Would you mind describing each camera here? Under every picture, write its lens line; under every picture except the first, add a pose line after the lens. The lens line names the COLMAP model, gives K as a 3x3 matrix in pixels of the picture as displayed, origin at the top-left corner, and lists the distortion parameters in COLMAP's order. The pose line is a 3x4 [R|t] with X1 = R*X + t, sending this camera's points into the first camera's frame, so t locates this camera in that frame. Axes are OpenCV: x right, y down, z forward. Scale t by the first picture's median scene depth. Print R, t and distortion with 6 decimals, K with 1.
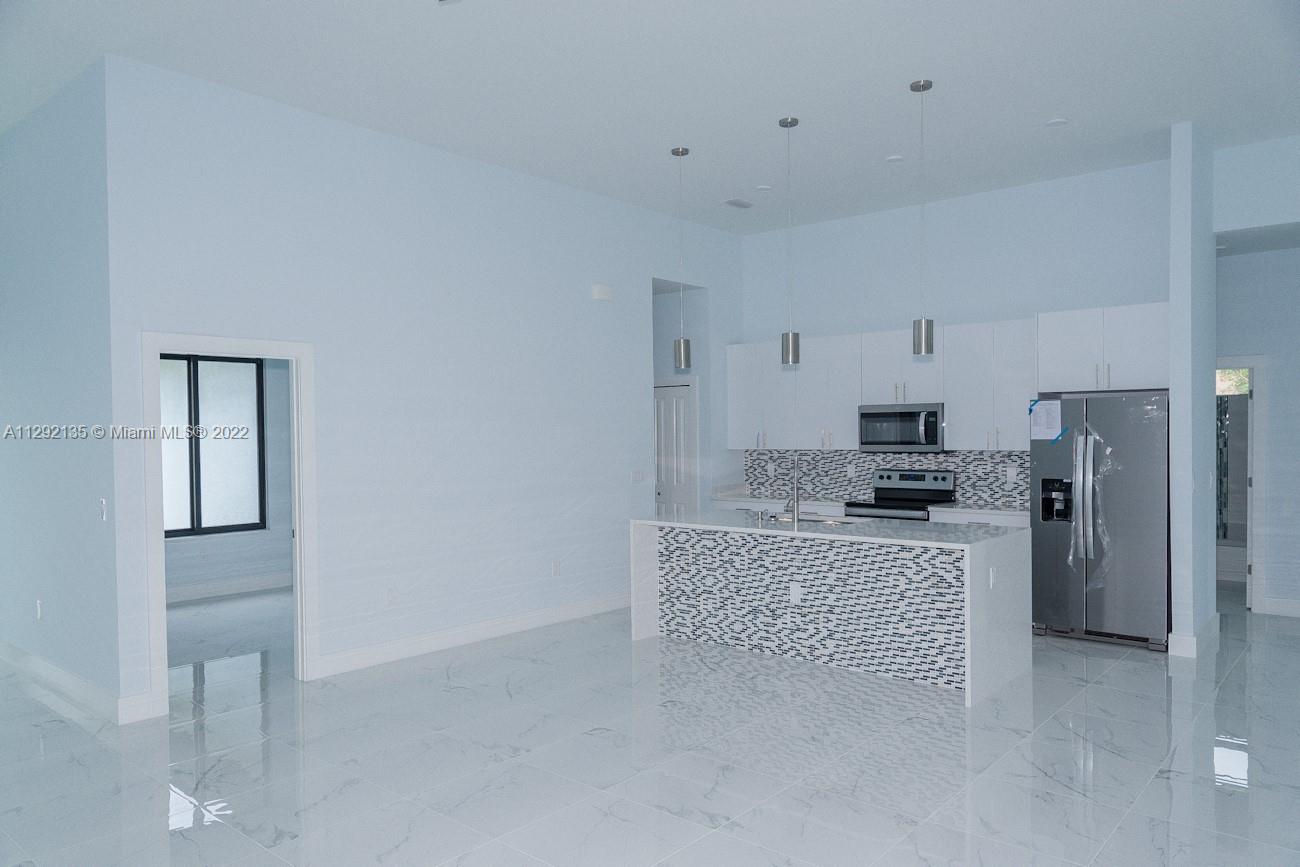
lens RADIAL K [[897.5, 0, 665.2], [0, 897.5, 440.4], [0, 0, 1]] dist [-0.004014, 0.001116]
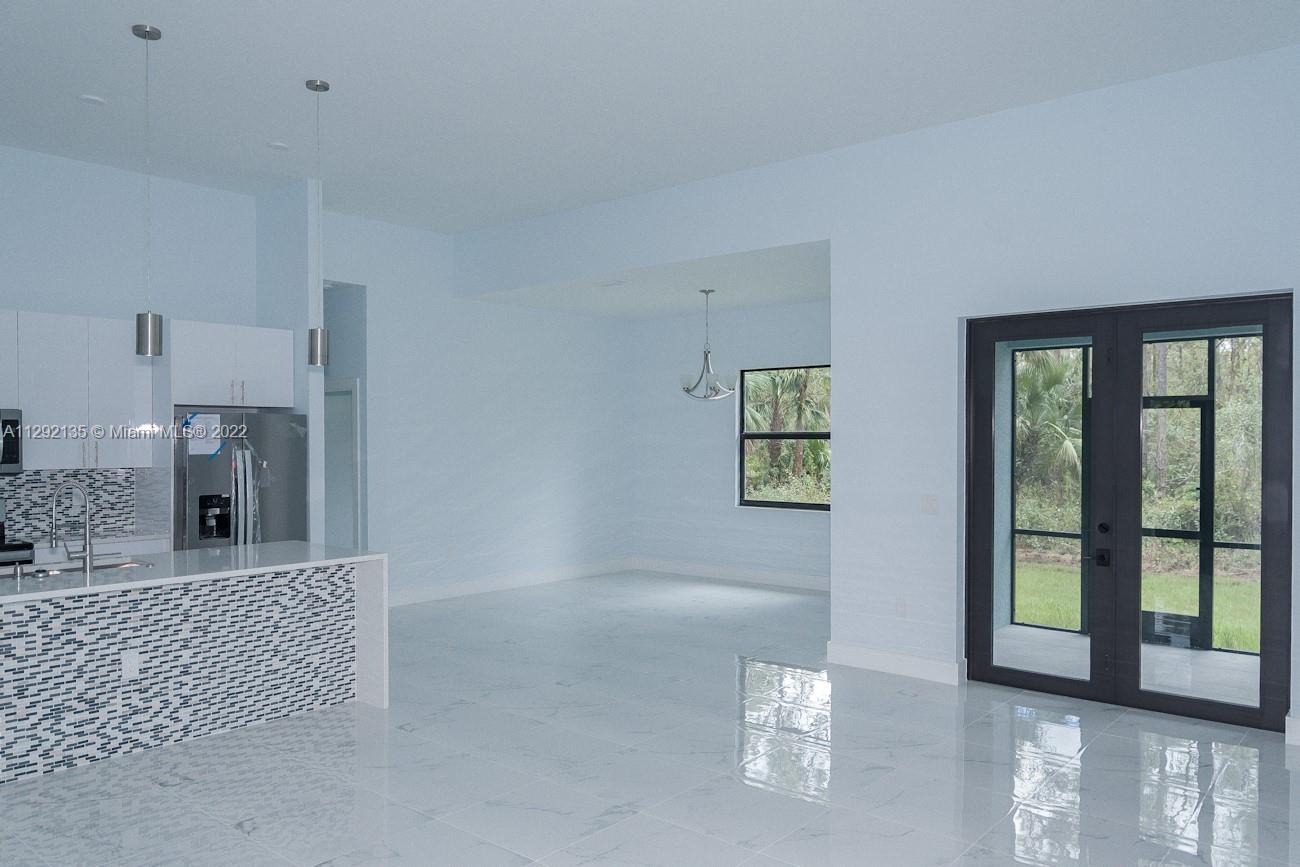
lens RADIAL K [[897.5, 0, 678.5], [0, 897.5, 446.9], [0, 0, 1]] dist [-0.004014, 0.001116]
pose [[-0.004969, 0.000243, 0.999988, -0.596356], [0.010546, 0.999944, -0.000191, -0.004098], [-0.999932, 0.010545, -0.004972, 0.551898]]
